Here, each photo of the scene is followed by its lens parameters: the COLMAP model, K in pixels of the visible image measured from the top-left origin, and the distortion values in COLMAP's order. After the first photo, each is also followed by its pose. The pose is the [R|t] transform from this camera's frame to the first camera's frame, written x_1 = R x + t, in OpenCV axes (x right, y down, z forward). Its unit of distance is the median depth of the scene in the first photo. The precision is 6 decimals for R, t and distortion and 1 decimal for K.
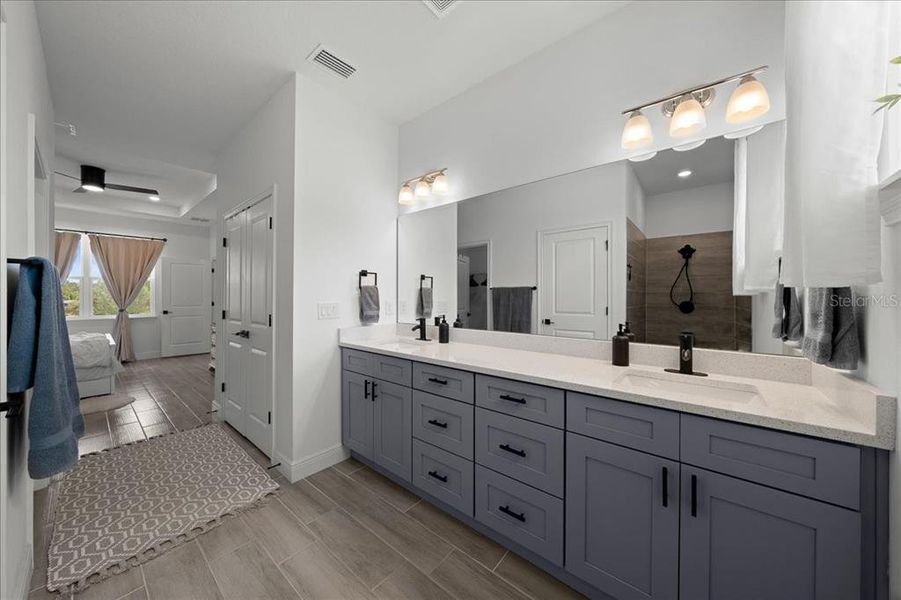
lens RADIAL K [[308.4, 0, 452.7], [0, 308.4, 300.1], [0, 0, 1]] dist [-0.000977, -0.000045]
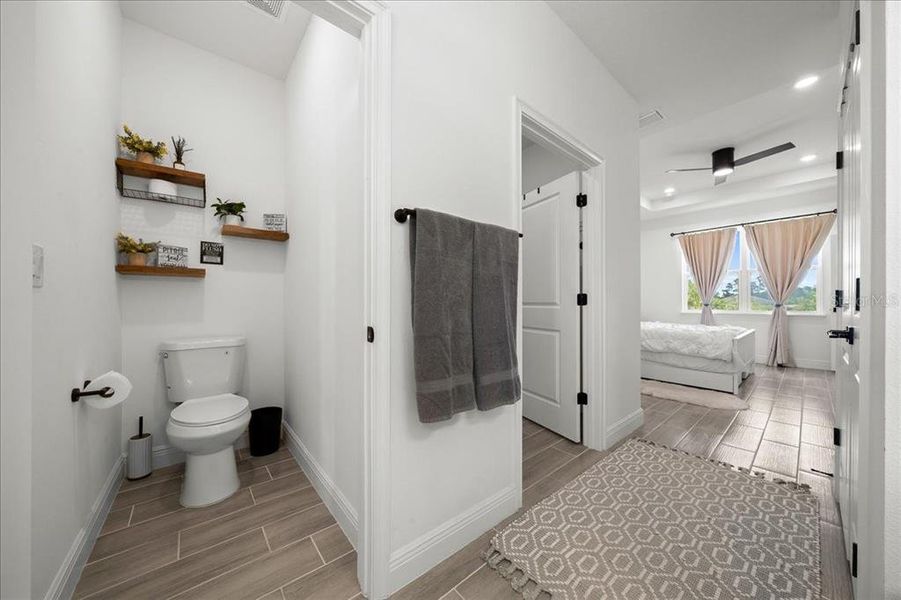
lens RADIAL K [[308.4, 0, 452.7], [0, 308.4, 300.1], [0, 0, 1]] dist [-0.000977, -0.000045]
pose [[-0.173270, -0.003902, -0.984867, -0.067140], [-0.015104, 0.999885, -0.001304, 0.035446], [0.984759, 0.014649, -0.173309, 0.264041]]
